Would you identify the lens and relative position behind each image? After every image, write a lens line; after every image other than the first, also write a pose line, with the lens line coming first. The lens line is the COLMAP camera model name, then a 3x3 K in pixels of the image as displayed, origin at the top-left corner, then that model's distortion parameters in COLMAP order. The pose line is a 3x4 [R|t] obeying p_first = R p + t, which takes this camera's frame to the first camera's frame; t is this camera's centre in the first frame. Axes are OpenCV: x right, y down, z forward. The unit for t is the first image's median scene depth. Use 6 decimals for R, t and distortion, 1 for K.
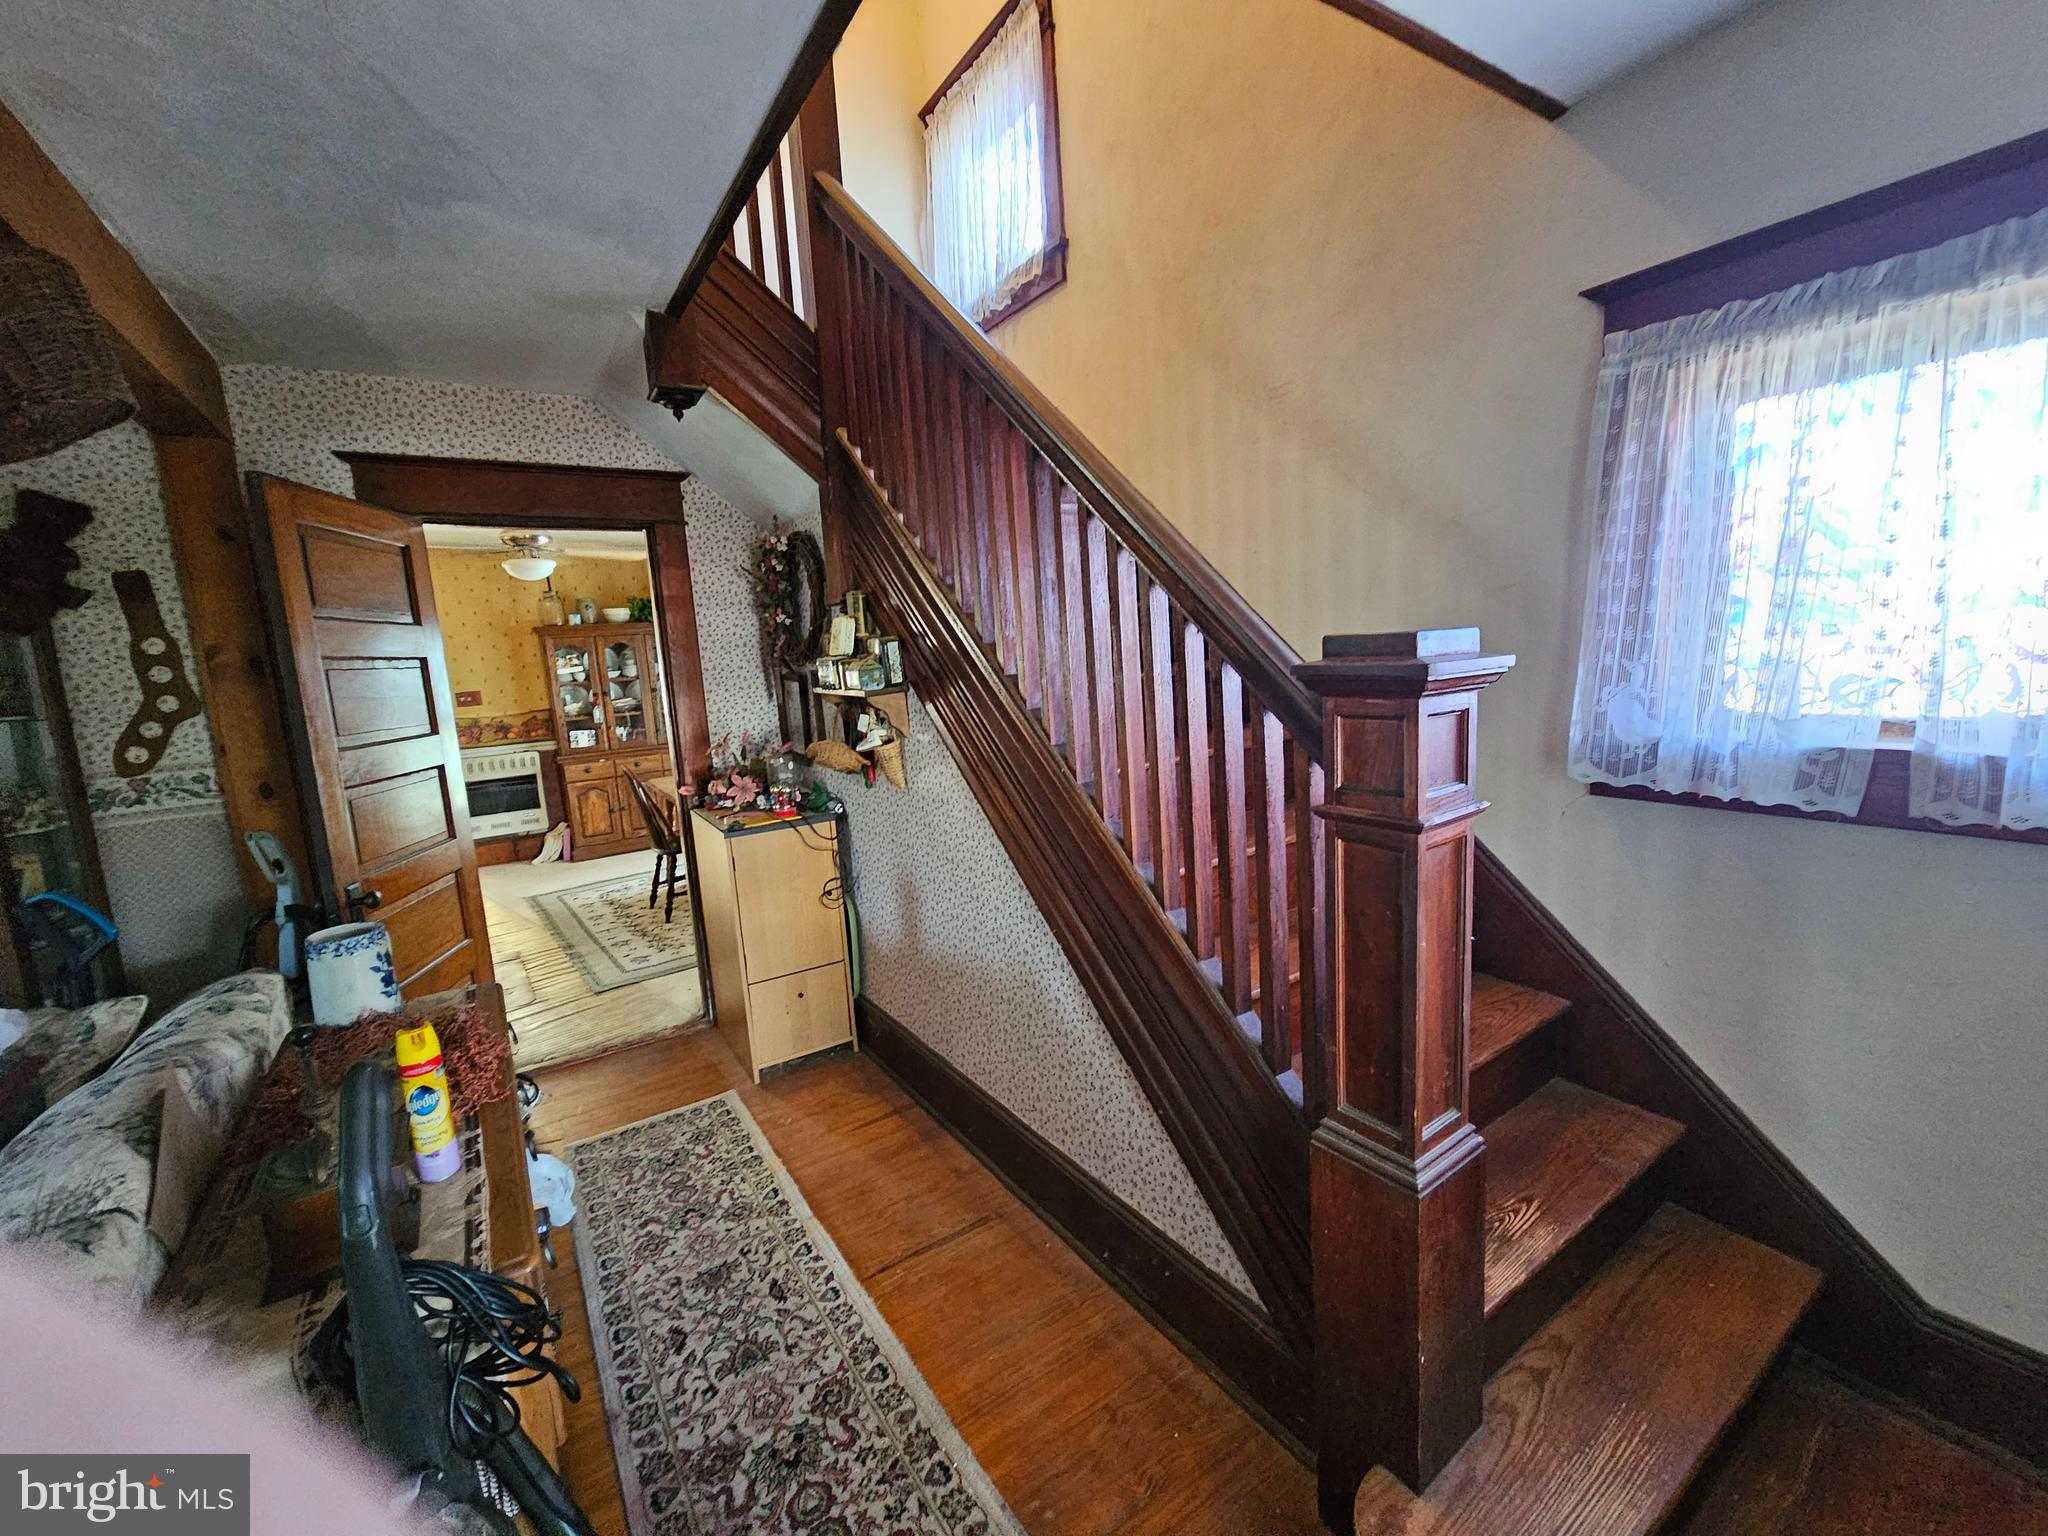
lens RADIAL K [[831.0, 0, 1030.4], [0, 831.0, 772.9], [0, 0, 1]] dist [-0.002568, 0.000243]
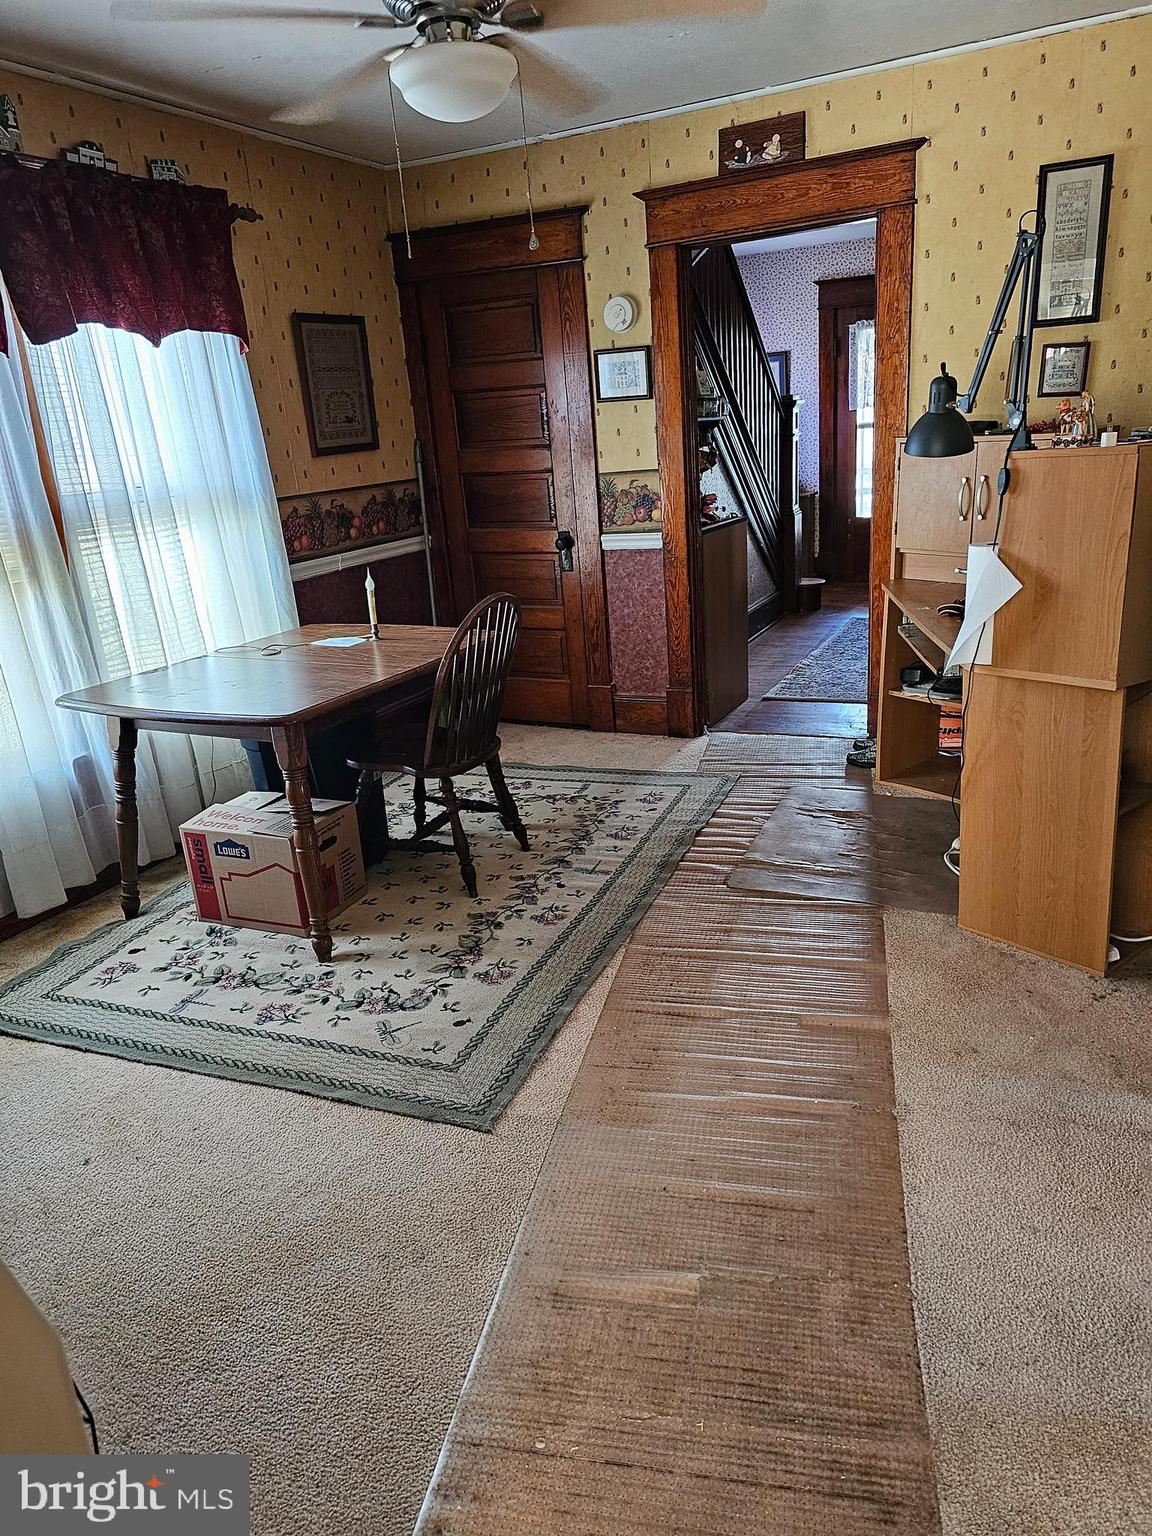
lens RADIAL K [[1021.7, 0, 582.1], [0, 1021.7, 773.9], [0, 0, 1]] dist [0.059493, -0.048282]
pose [[-0.488146, -0.182607, 0.853445, -1.112586], [0.233180, 0.915032, 0.329156, -0.103073], [-0.841035, 0.359683, -0.404089, 1.295033]]
